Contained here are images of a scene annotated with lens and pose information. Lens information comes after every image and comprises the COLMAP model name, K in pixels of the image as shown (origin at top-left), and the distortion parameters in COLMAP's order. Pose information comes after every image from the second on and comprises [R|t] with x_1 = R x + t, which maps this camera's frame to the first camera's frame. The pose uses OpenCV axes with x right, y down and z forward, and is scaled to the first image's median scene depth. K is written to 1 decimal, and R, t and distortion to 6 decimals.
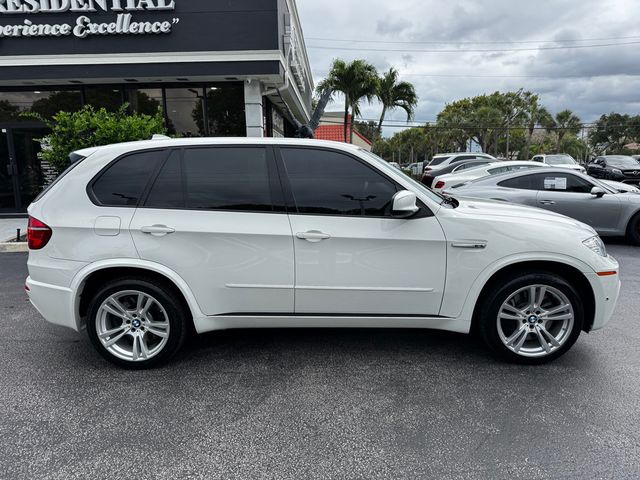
lens RADIAL K [[466.9, 0, 320.0], [0, 466.9, 240.0], [0, 0, 1]] dist [0.011738, -0.011591]
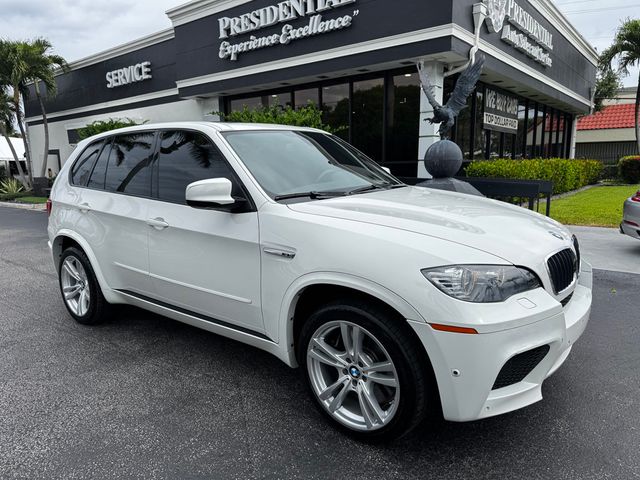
lens RADIAL K [[466.9, 0, 320.0], [0, 466.9, 240.0], [0, 0, 1]] dist [0.011738, -0.011591]
pose [[0.787022, 0.100806, -0.608633, 0.301736], [-0.091085, 0.994735, 0.046974, -0.018382], [0.610164, 0.018468, 0.792060, 0.158878]]
